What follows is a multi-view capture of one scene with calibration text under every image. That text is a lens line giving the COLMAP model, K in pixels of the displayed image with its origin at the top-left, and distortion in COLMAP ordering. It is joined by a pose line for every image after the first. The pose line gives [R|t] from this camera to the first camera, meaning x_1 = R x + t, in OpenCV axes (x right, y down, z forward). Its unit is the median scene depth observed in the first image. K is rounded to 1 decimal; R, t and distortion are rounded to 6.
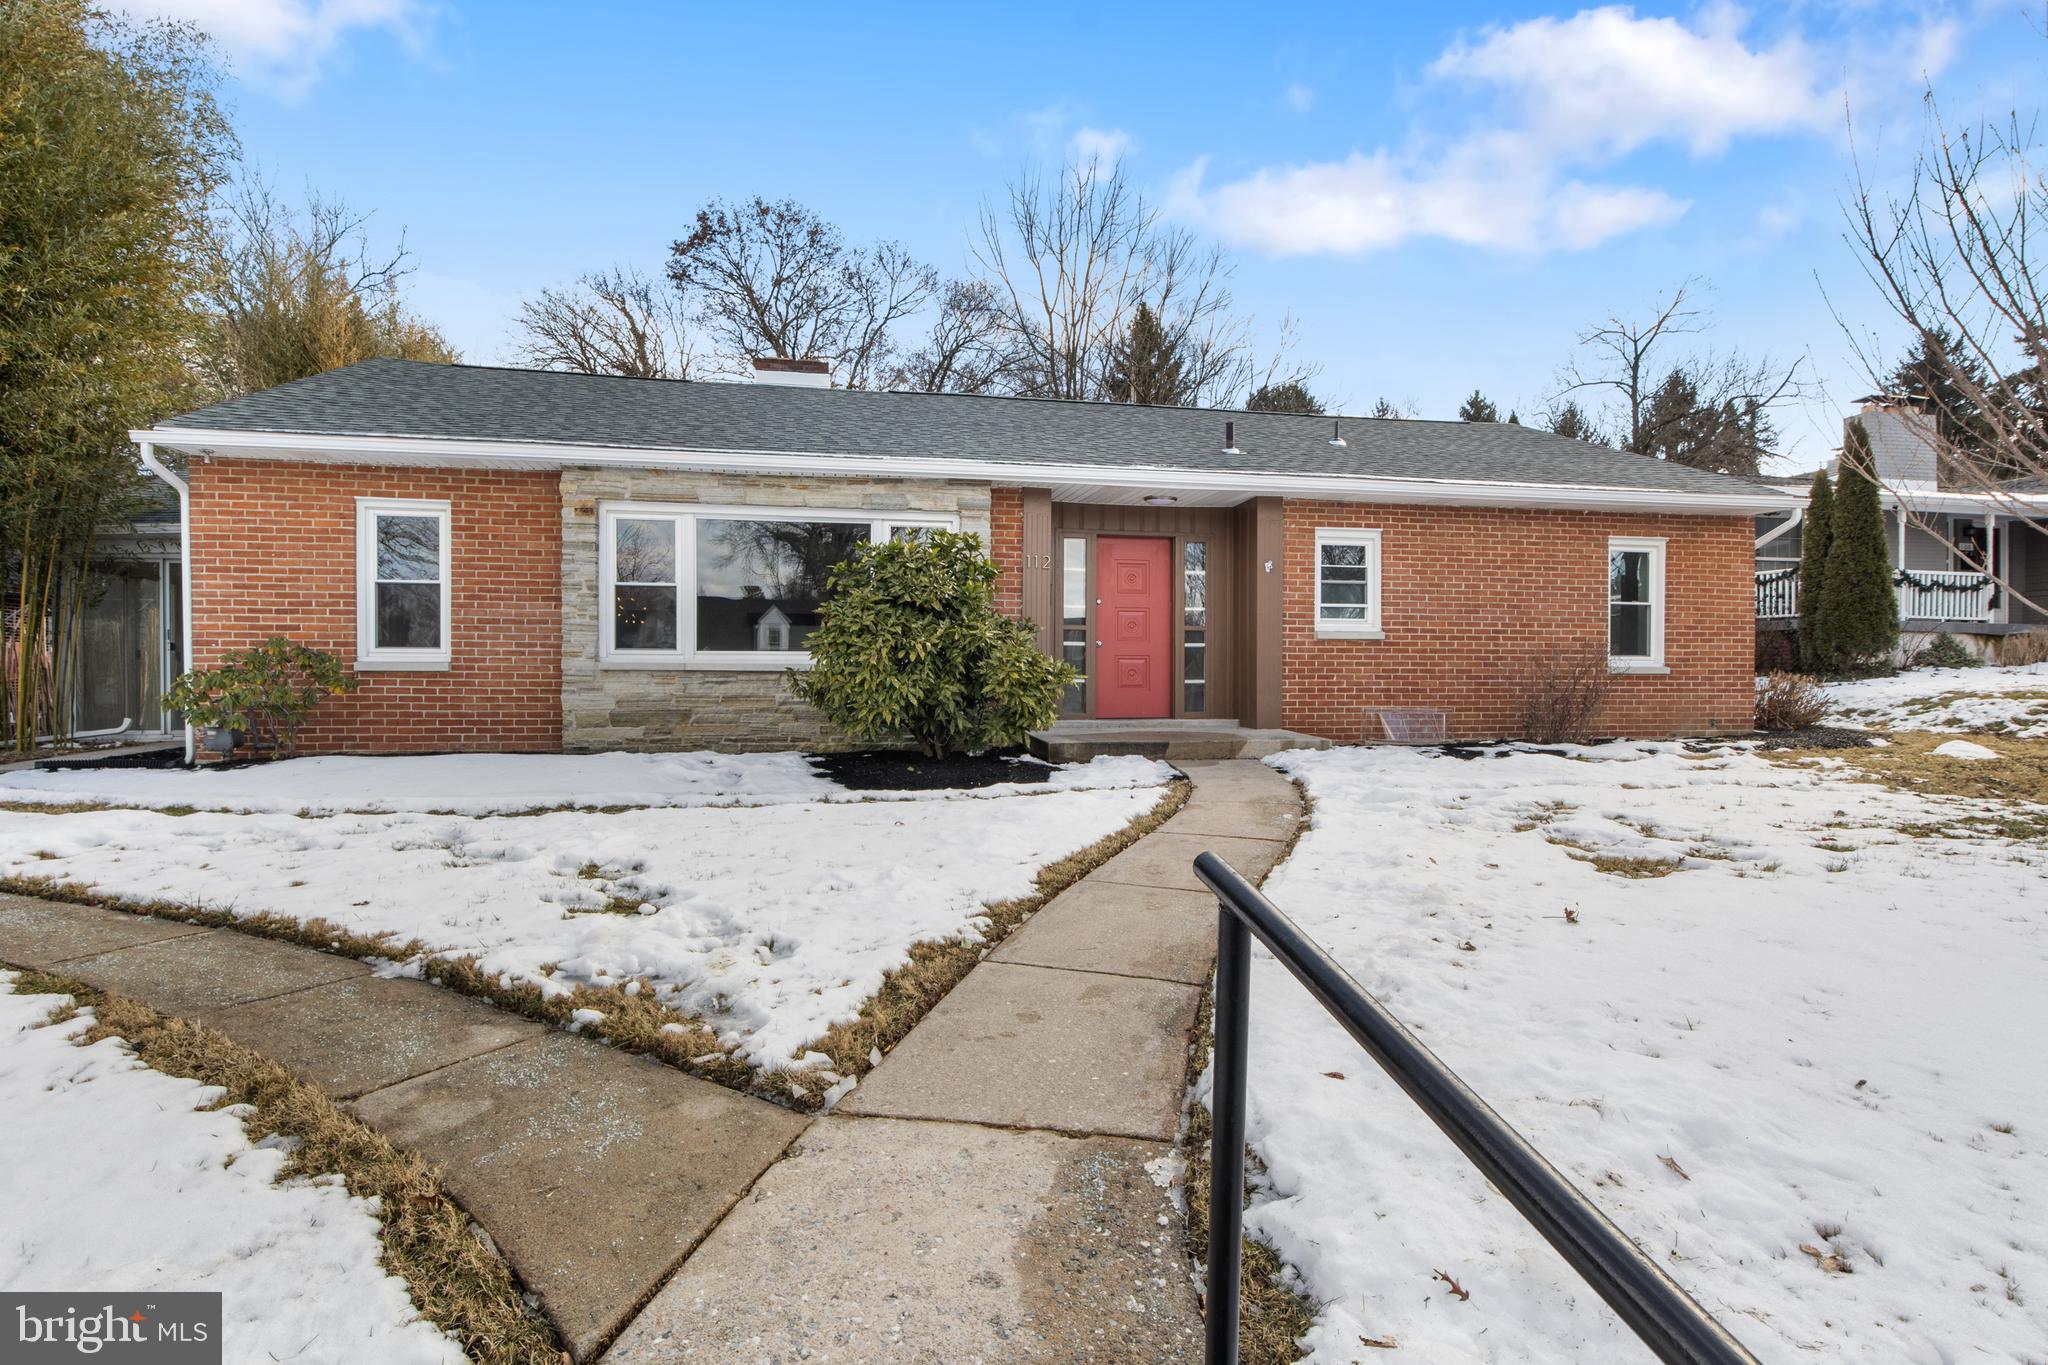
lens RADIAL K [[1027.0, 0, 1029.0], [0, 1027.0, 710.8], [0, 0, 1]] dist [-0.001625, -0.002594]
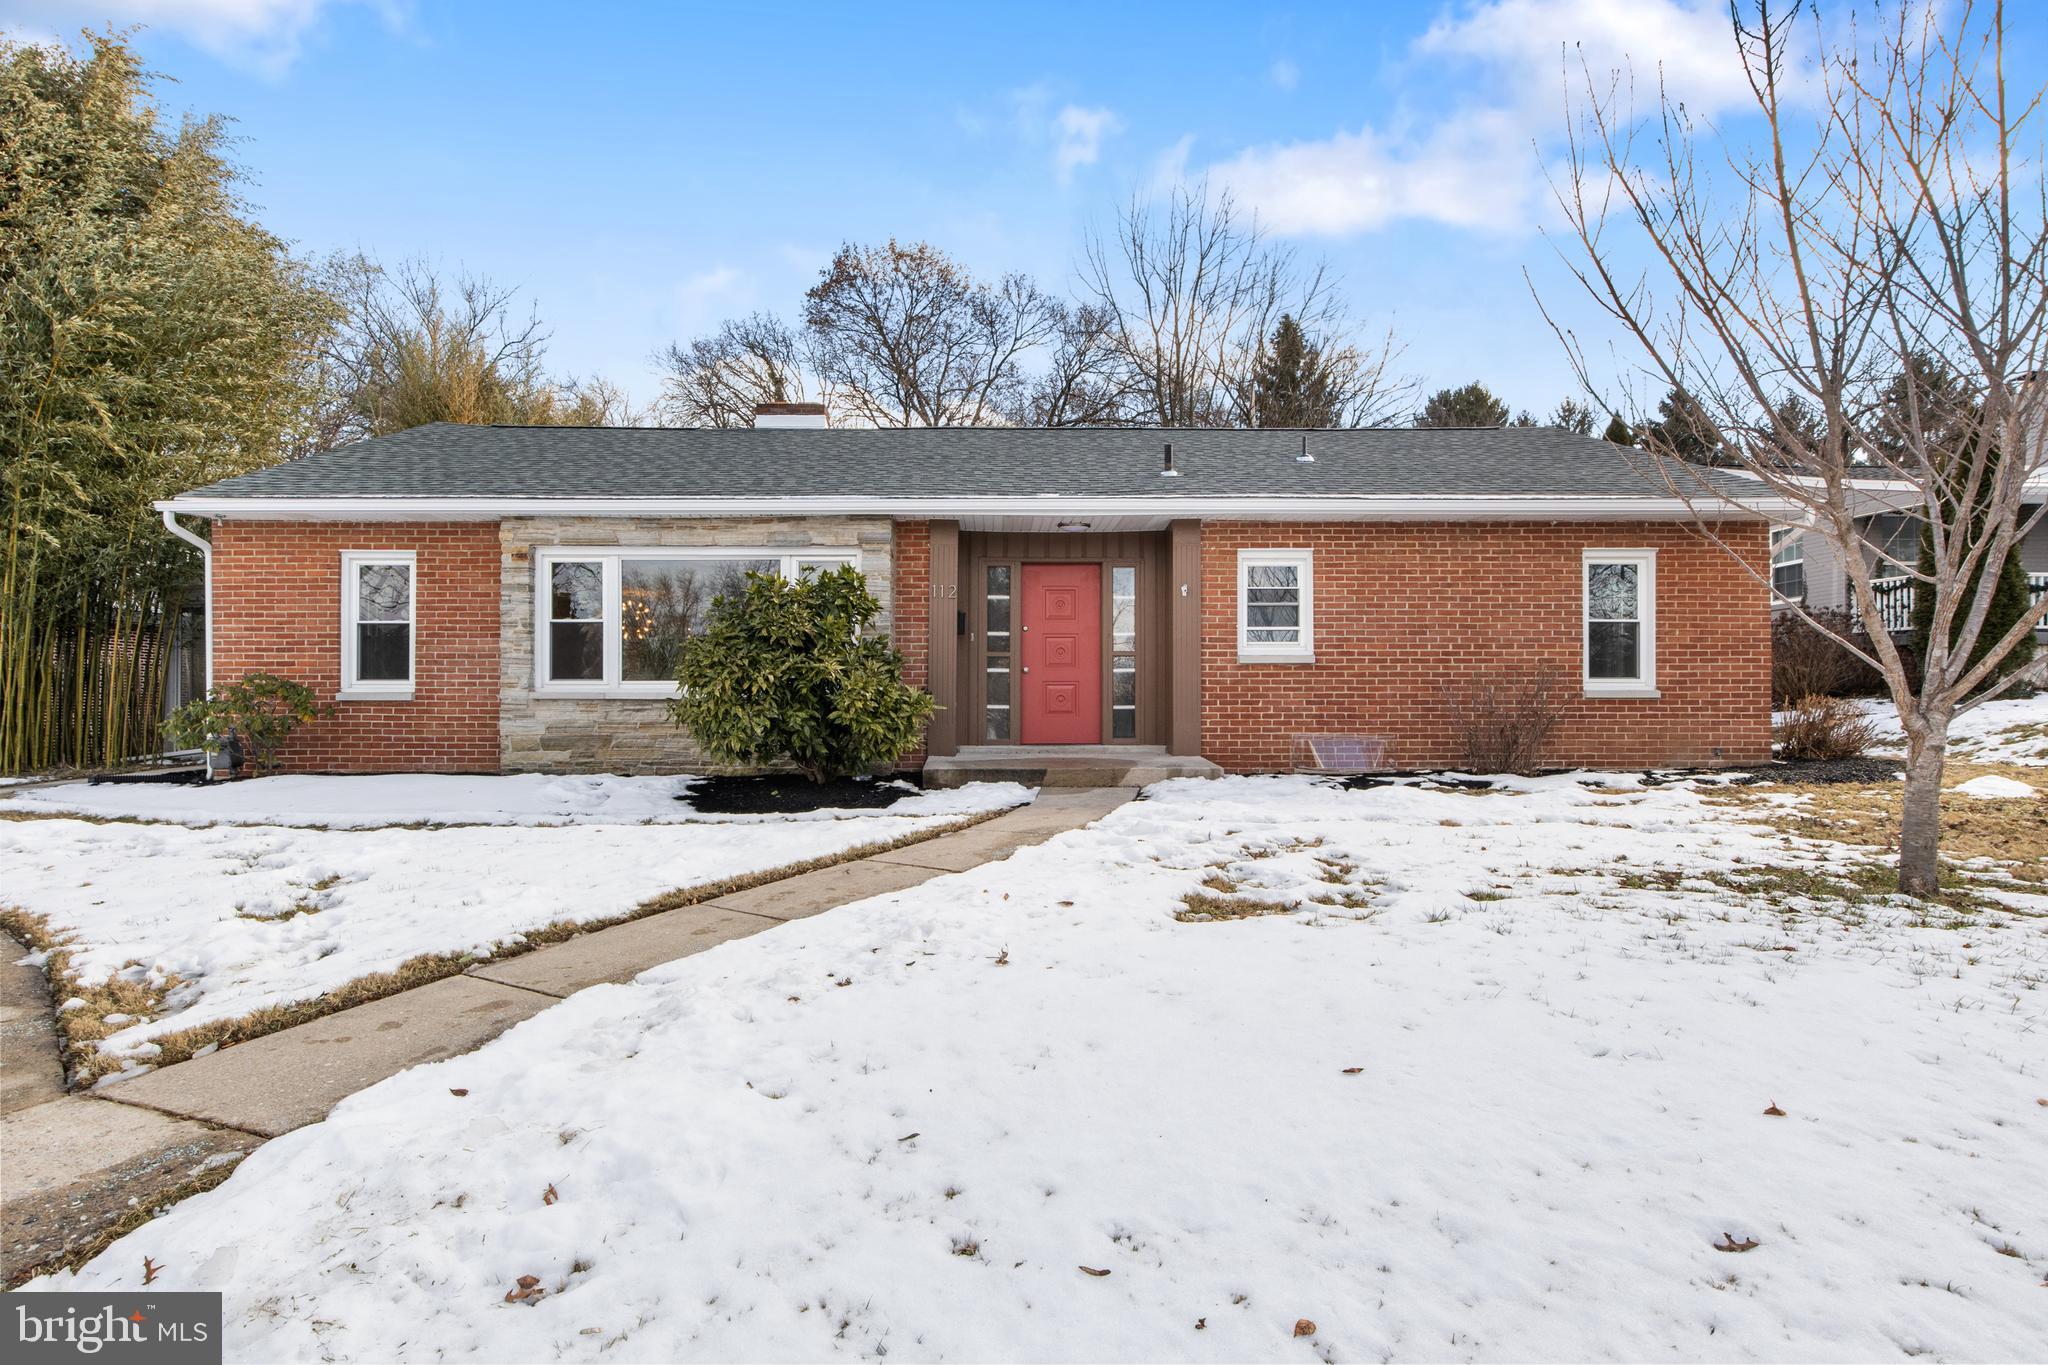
lens RADIAL K [[1027.0, 0, 1025.6], [0, 1027.0, 707.0], [0, 0, 1]] dist [-0.001625, -0.002594]
pose [[0.982740, -0.001603, -0.184988, 0.288554], [-0.002679, 0.999734, -0.022896, -0.006841], [0.184975, 0.022996, 0.982474, 0.011308]]
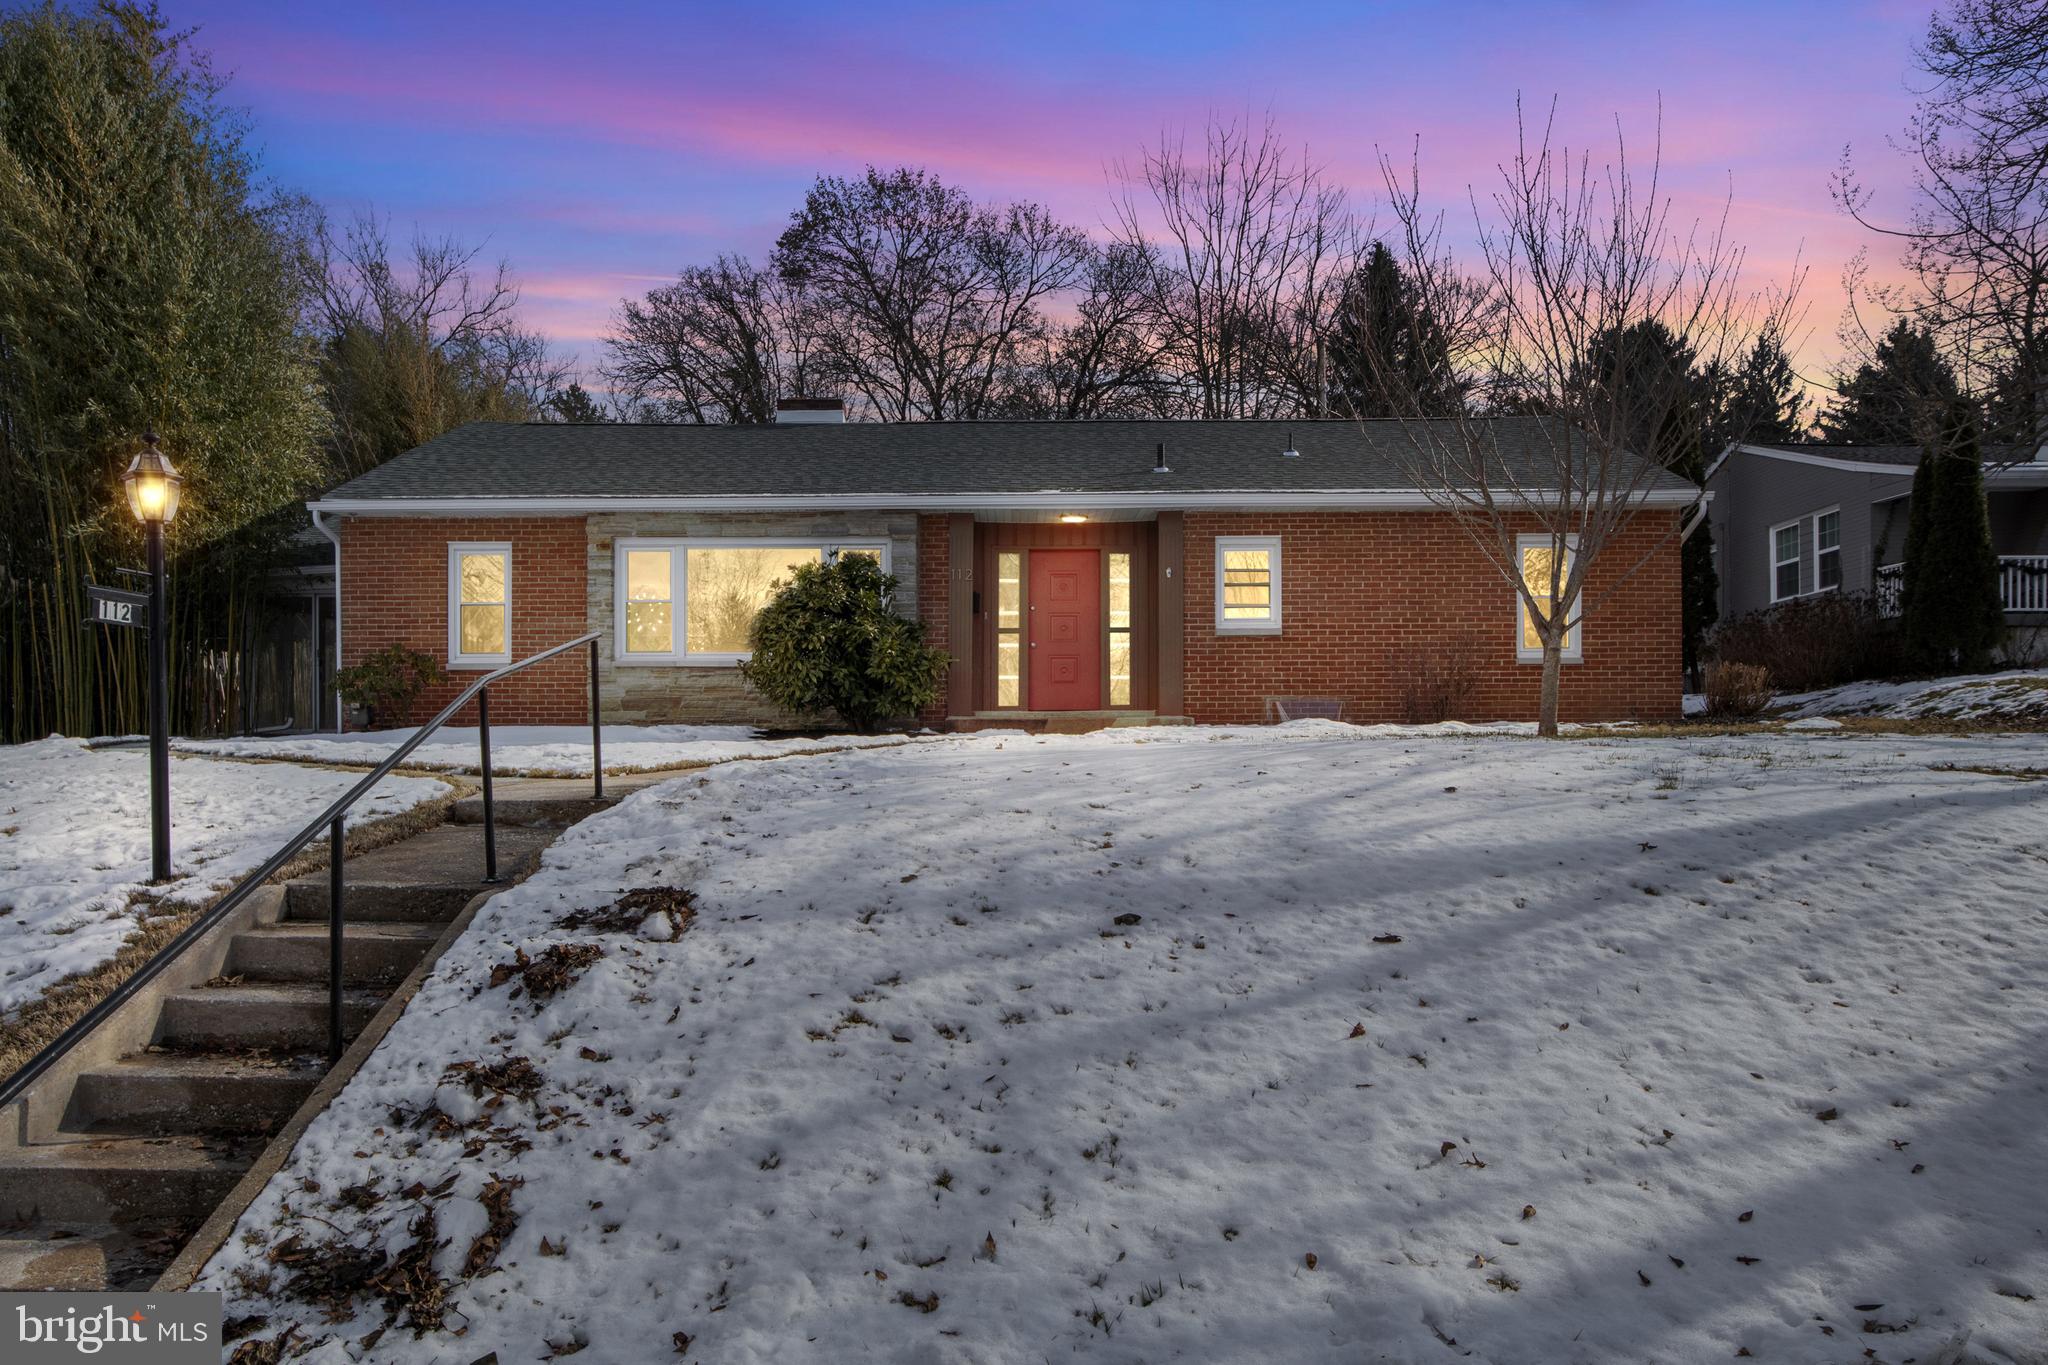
lens RADIAL K [[1407.1, 0, 1019.5], [0, 1407.1, 784.0], [0, 0, 1]] dist [-0.008101, 0.002515]
pose [[0.978688, -0.000367, -0.205354, 0.425652], [-0.000520, 0.999991, -0.004267, 0.108933], [0.205353, 0.004283, 0.978679, -0.605649]]
